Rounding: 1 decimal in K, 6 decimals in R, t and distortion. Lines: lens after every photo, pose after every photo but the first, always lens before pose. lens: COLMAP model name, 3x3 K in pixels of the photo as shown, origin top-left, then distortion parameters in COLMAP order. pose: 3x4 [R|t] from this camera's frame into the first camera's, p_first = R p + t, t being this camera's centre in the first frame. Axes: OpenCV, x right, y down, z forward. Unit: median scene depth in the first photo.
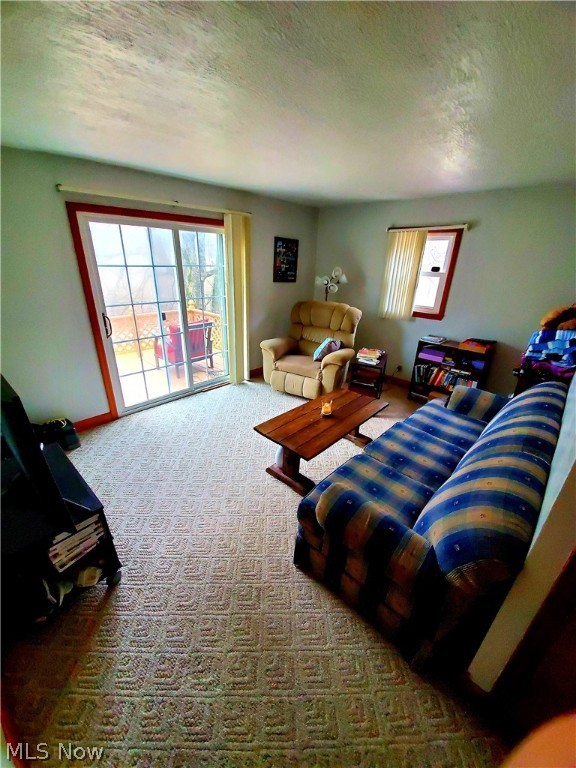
lens RADIAL K [[303.1, 0, 284.3], [0, 303.1, 390.0], [0, 0, 1]] dist [0.011225, -0.016813]
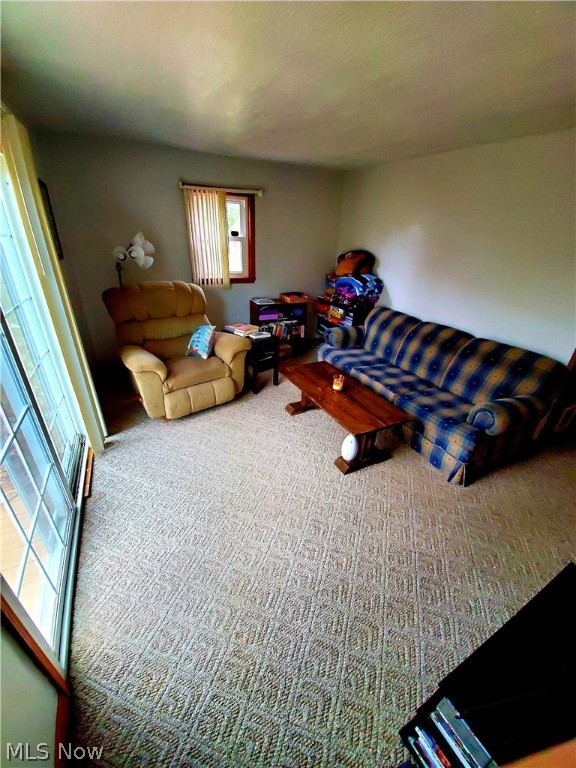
lens RADIAL K [[303.1, 0, 284.3], [0, 303.1, 390.0], [0, 0, 1]] dist [0.011225, -0.016813]
pose [[0.338642, -0.444692, 0.829199, -0.548049], [0.343546, 0.878863, 0.331023, -0.226872], [-0.875955, 0.172770, 0.450392, 0.509024]]
